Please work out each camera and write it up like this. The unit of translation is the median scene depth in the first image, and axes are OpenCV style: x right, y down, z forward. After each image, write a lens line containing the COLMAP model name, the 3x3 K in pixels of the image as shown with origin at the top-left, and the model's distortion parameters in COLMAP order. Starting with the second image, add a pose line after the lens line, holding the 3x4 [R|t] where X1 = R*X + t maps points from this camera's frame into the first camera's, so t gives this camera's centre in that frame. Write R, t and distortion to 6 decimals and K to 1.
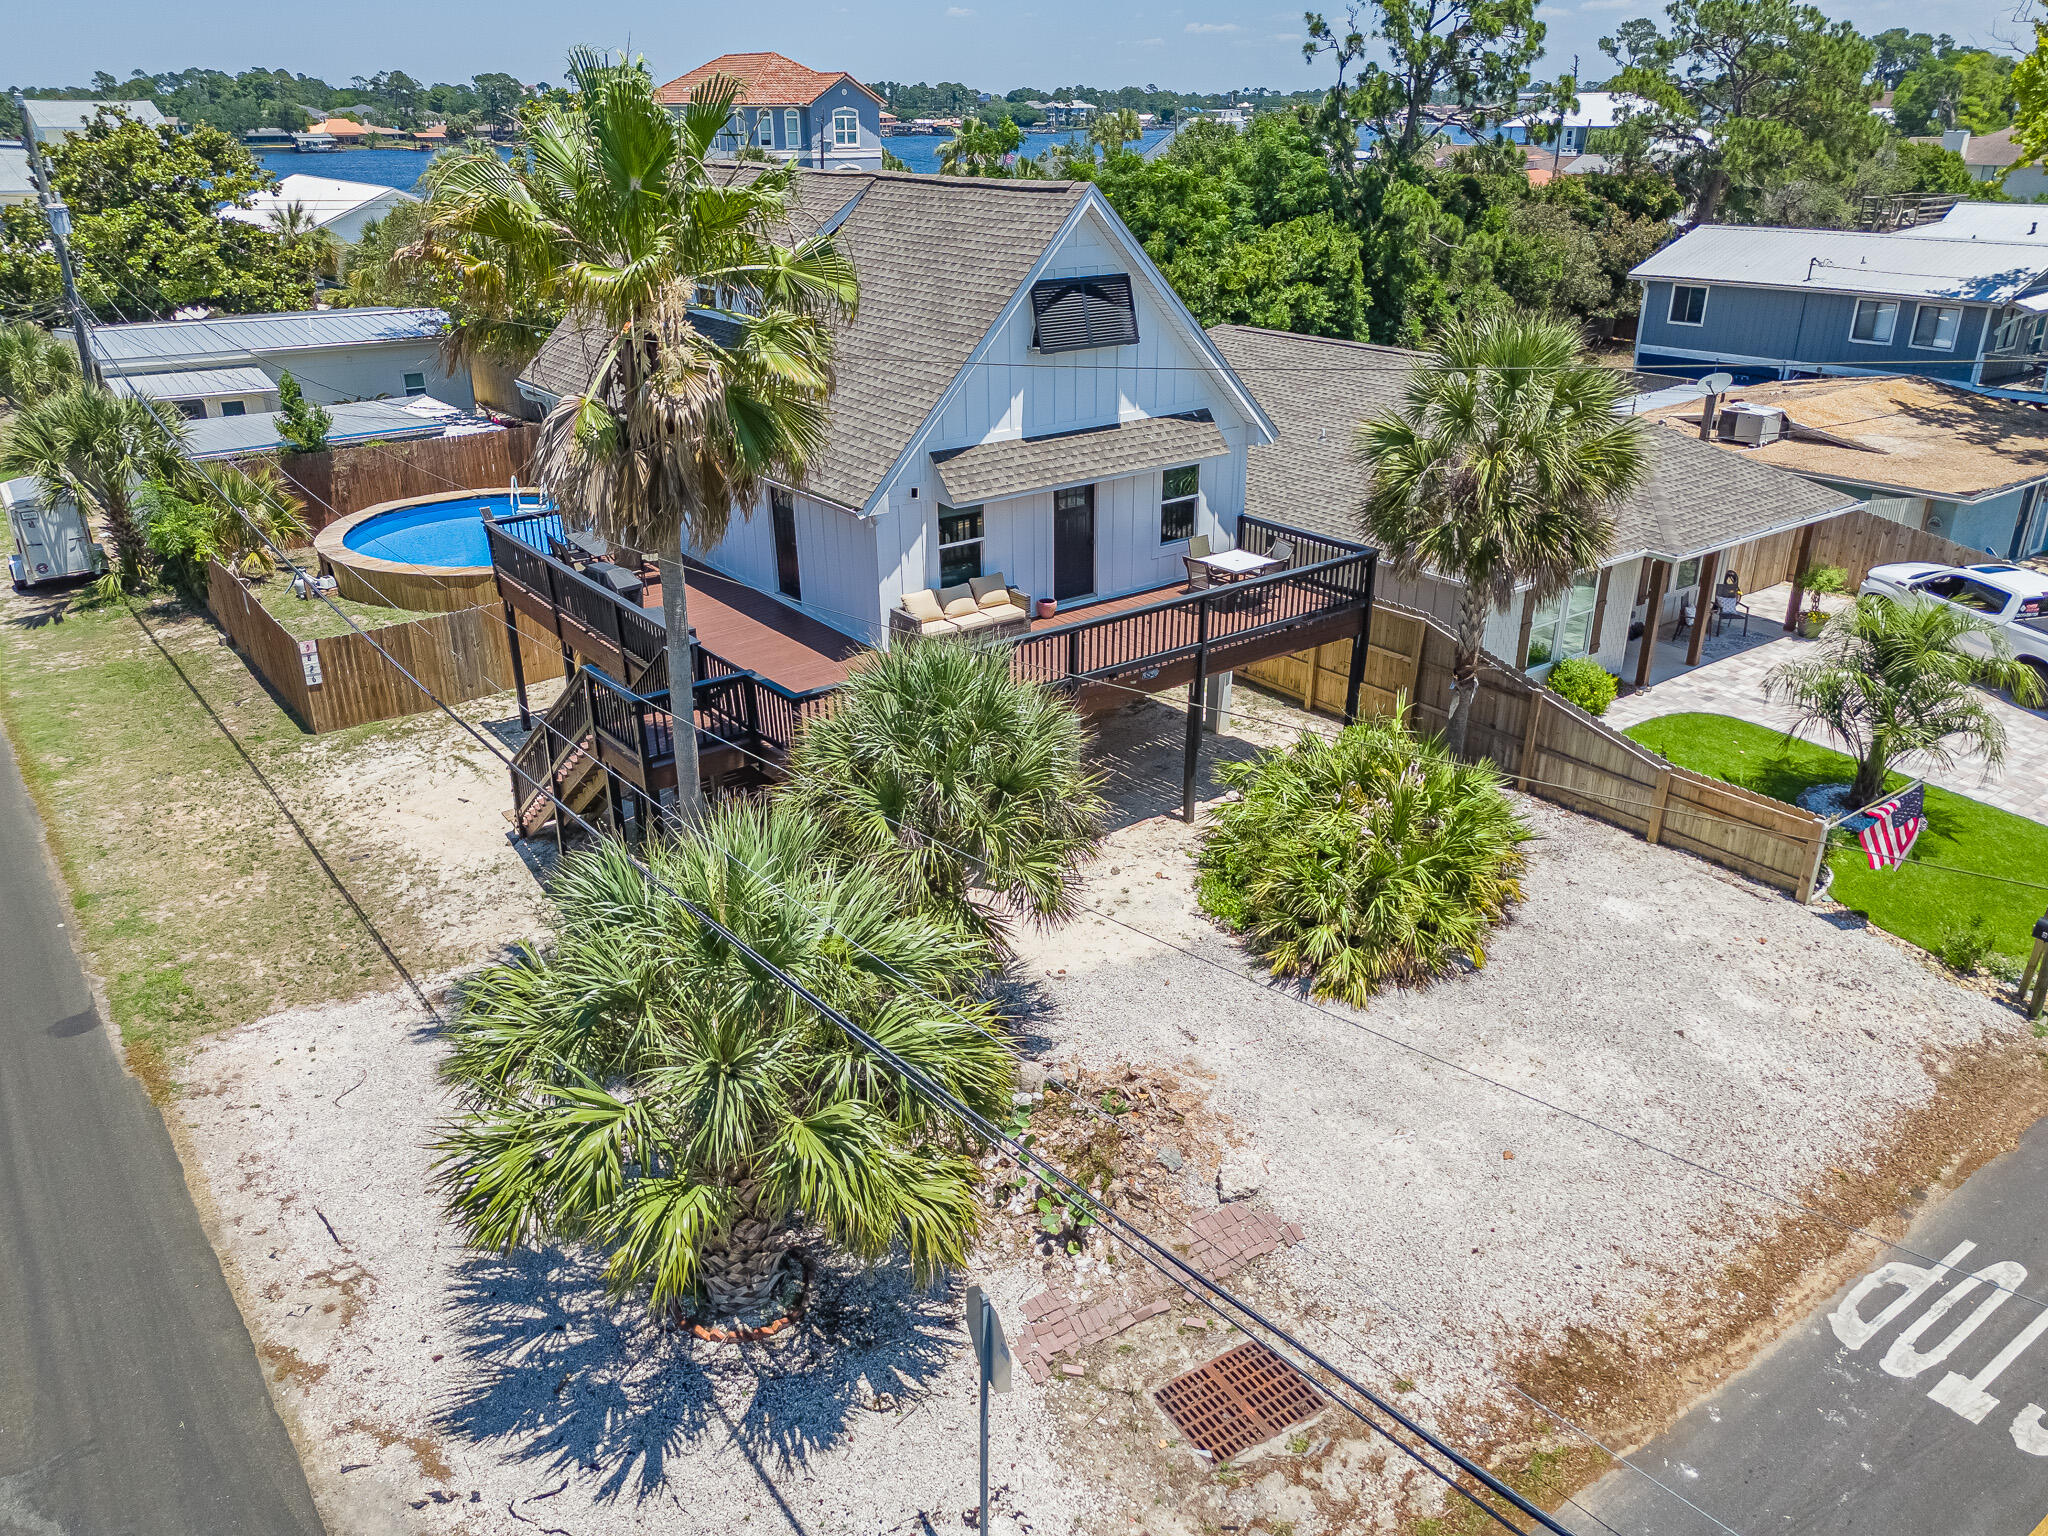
lens RADIAL K [[1502.6, 0, 1018.8], [0, 1502.6, 775.1], [0, 0, 1]] dist [0.061091, -0.053954]
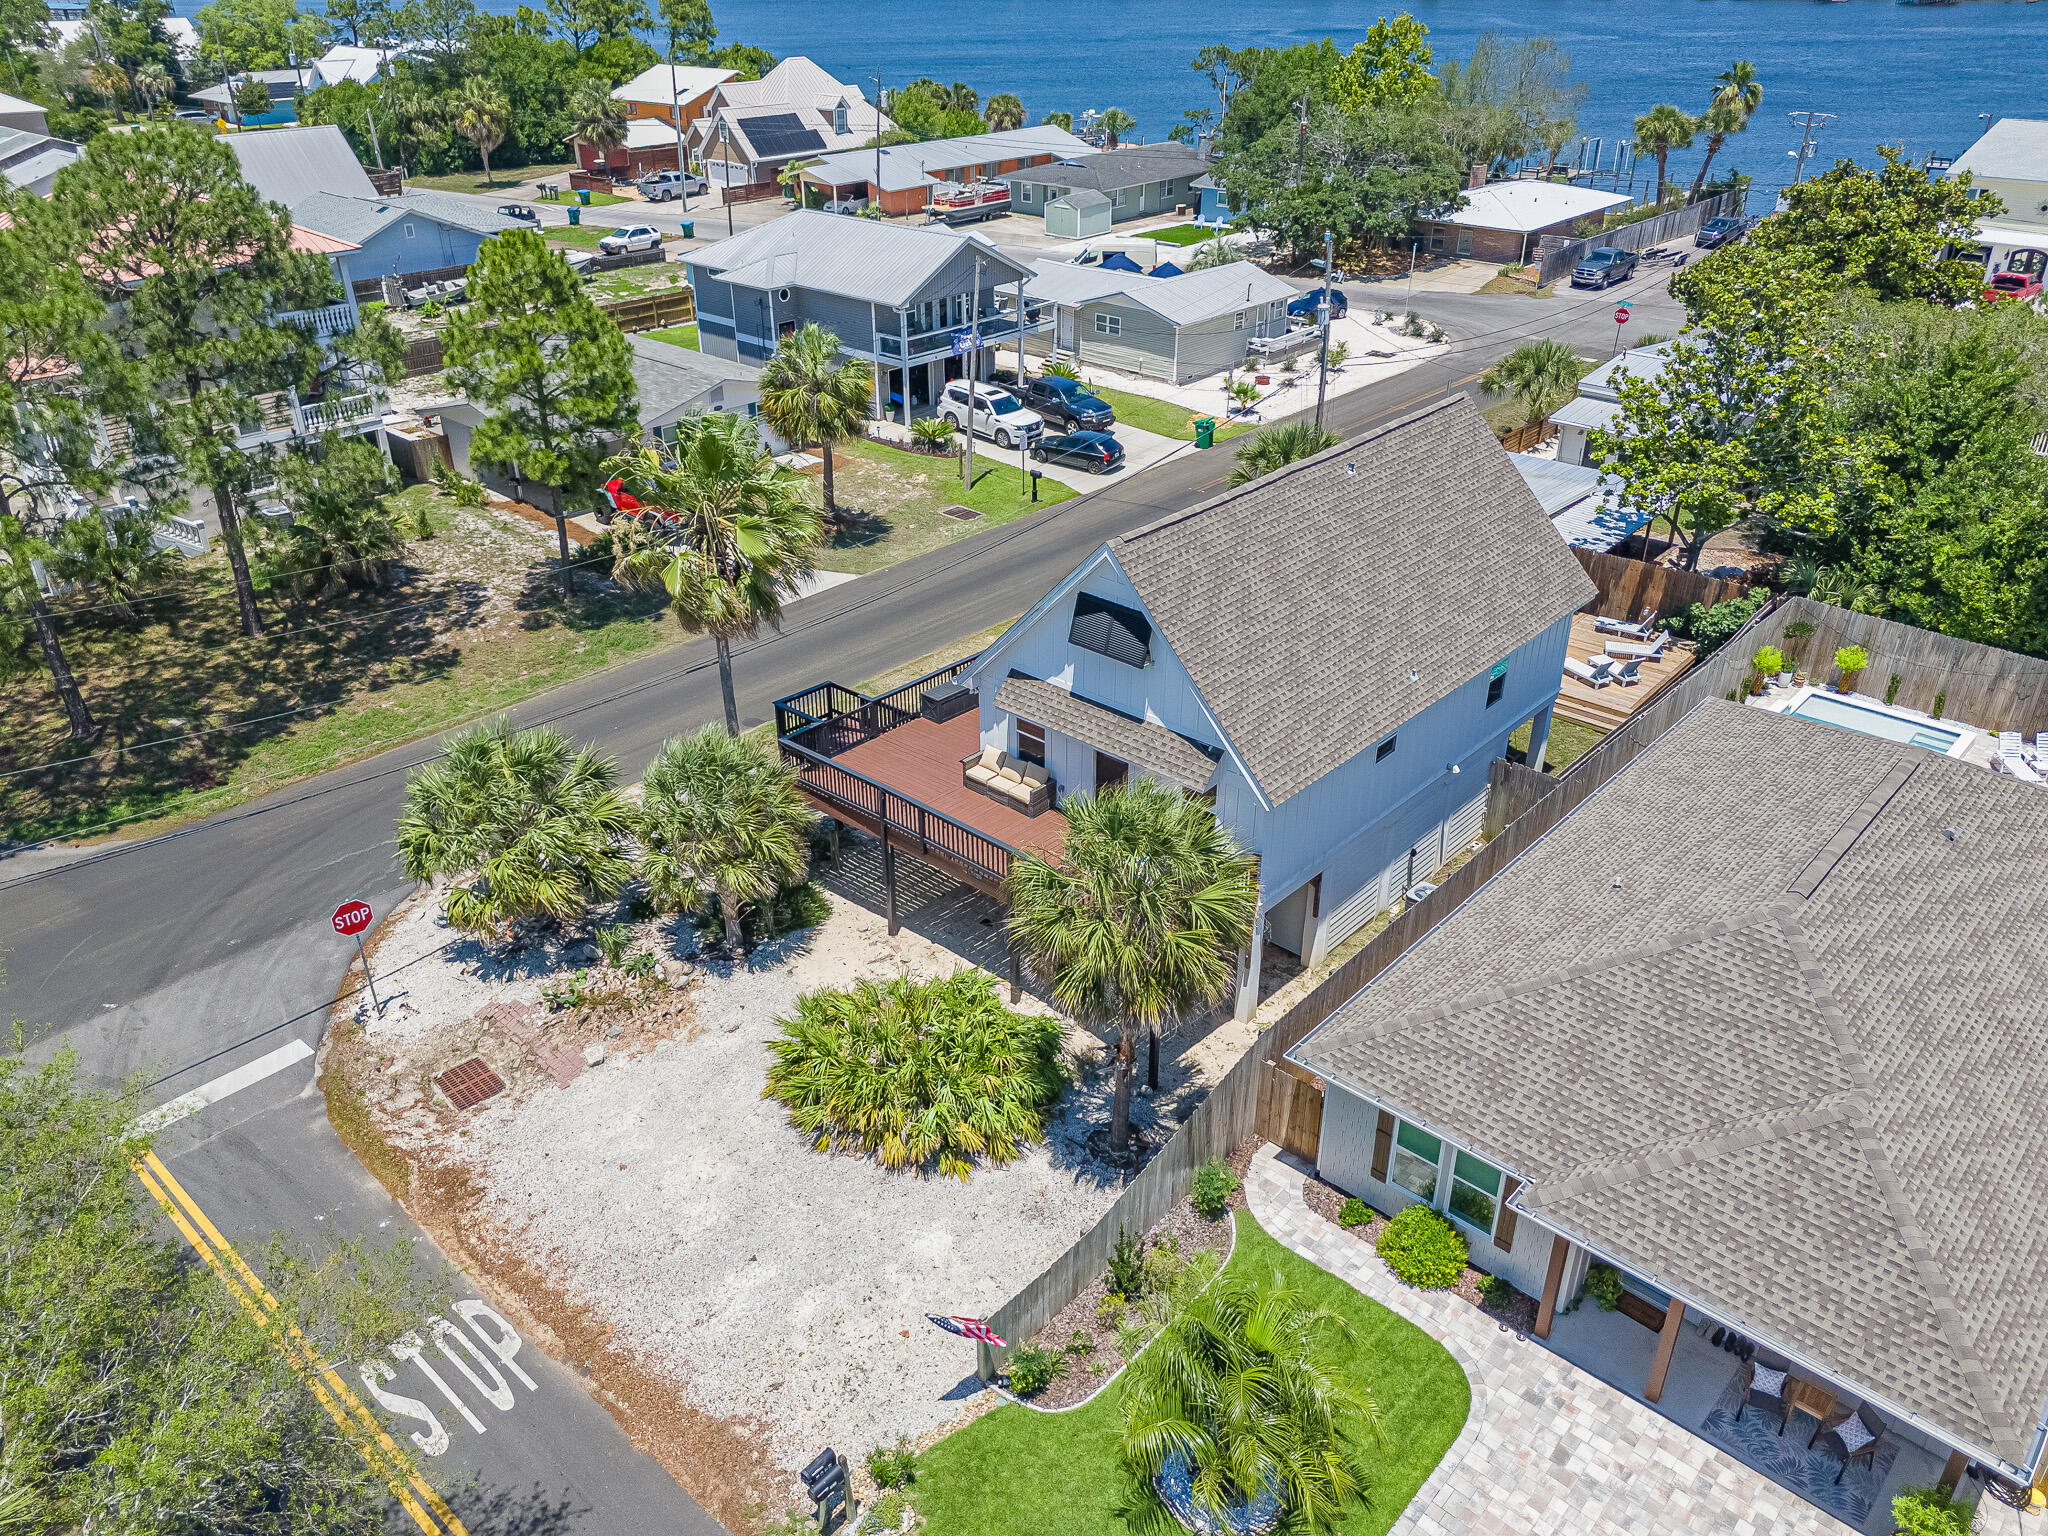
lens RADIAL K [[1502.6, 0, 1026.7], [0, 1502.6, 765.8], [0, 0, 1]] dist [0.061091, -0.053954]
pose [[0.195011, 0.478086, -0.856390, 1.202541], [-0.394236, 0.837721, 0.377891, -0.676536], [0.898080, 0.263927, 0.351844, 0.528271]]
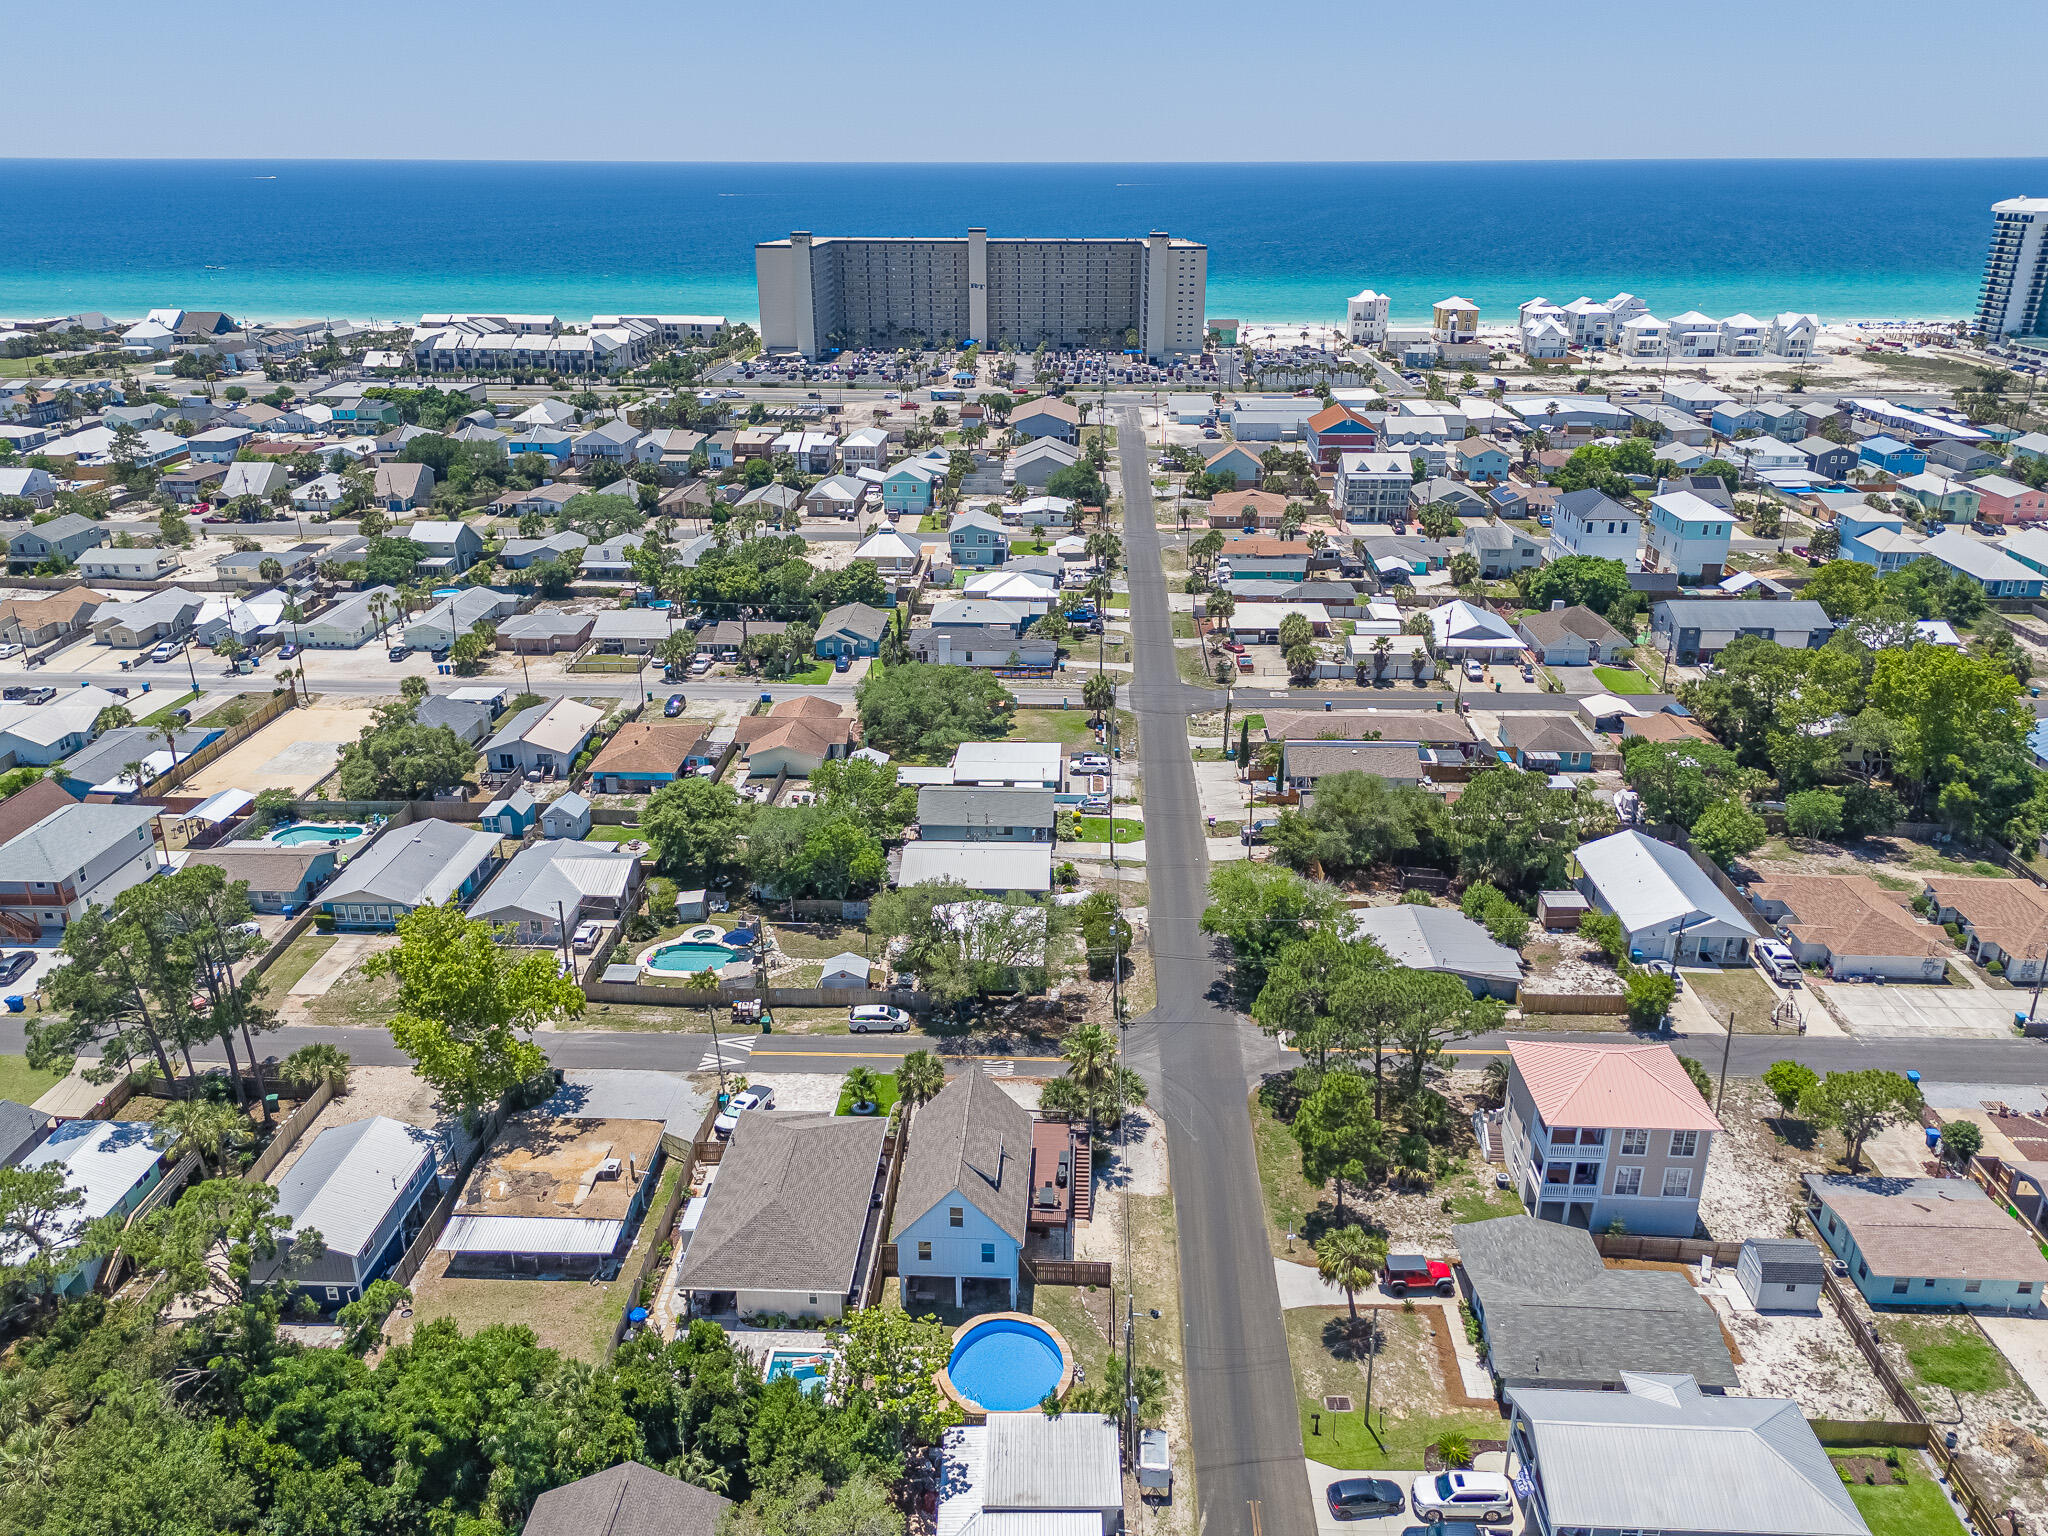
lens RADIAL K [[1502.6, 0, 1033.3], [0, 1502.6, 772.9], [0, 0, 1]] dist [0.061091, -0.053954]
pose [[-0.776995, -0.233970, 0.584412, -2.674875], [0.257552, 0.728957, 0.634262, -4.050012], [-0.574410, 0.643335, -0.506136, 2.694397]]
